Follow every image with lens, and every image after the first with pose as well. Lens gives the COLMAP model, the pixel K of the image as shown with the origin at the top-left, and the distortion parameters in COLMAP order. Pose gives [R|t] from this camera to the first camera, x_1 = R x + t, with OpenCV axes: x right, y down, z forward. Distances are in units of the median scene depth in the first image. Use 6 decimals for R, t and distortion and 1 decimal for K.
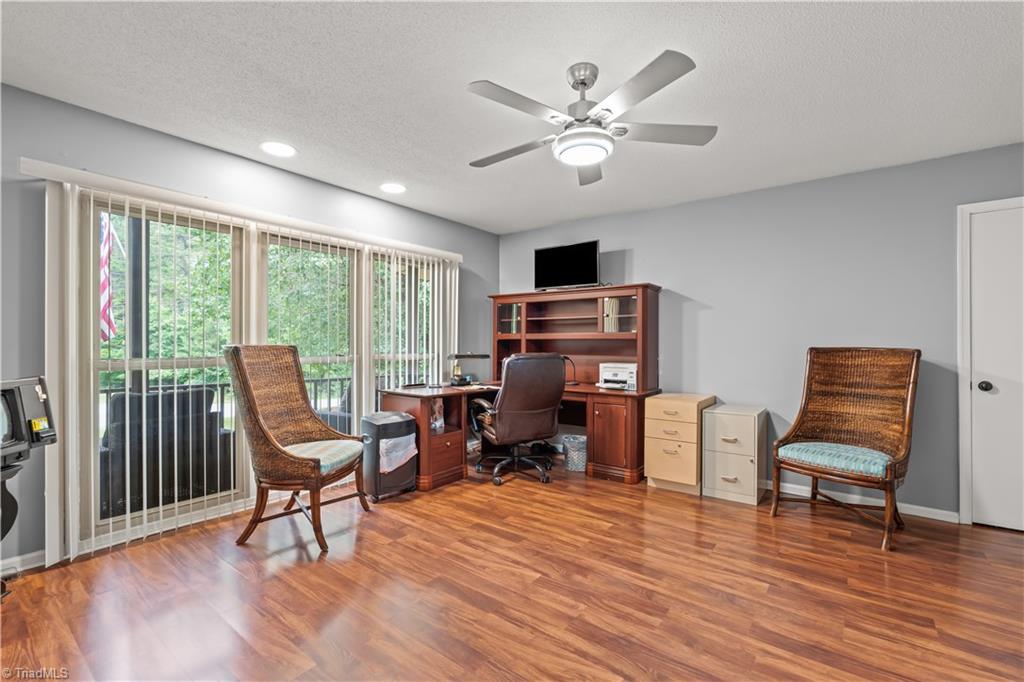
lens RADIAL K [[451.8, 0, 508.4], [0, 451.8, 342.3], [0, 0, 1]] dist [-0.007692, 0.000517]
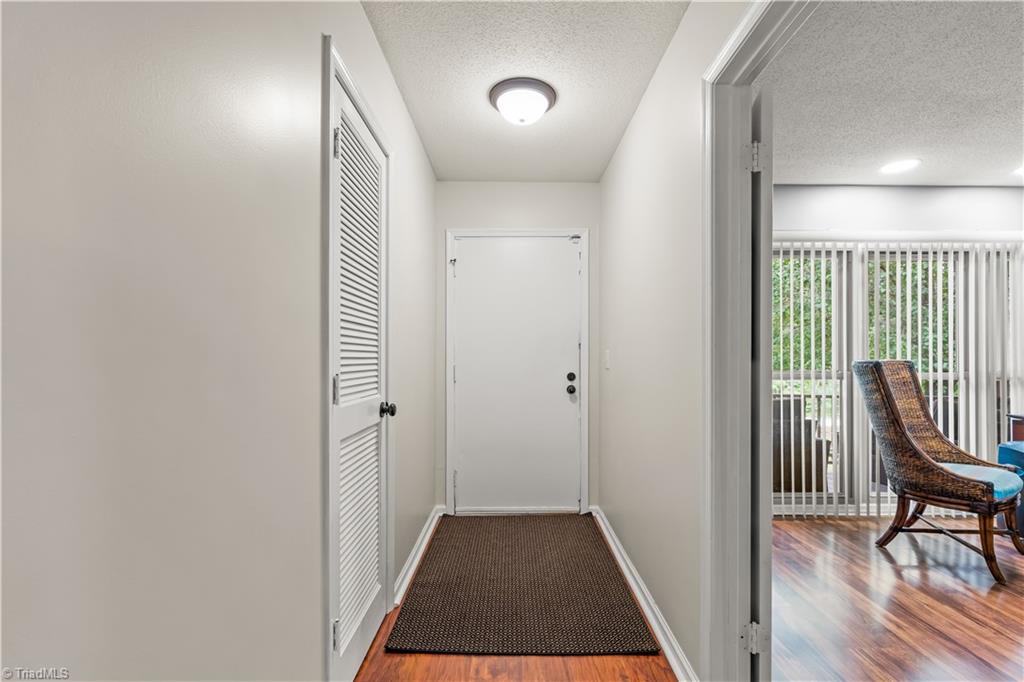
lens RADIAL K [[451.8, 0, 502.0], [0, 451.8, 354.1], [0, 0, 1]] dist [-0.007692, 0.000517]
pose [[0.602226, -0.001984, -0.798323, -0.266781], [-0.002411, 0.999988, -0.004305, -0.001496], [0.798322, 0.004517, 0.602214, -0.340213]]
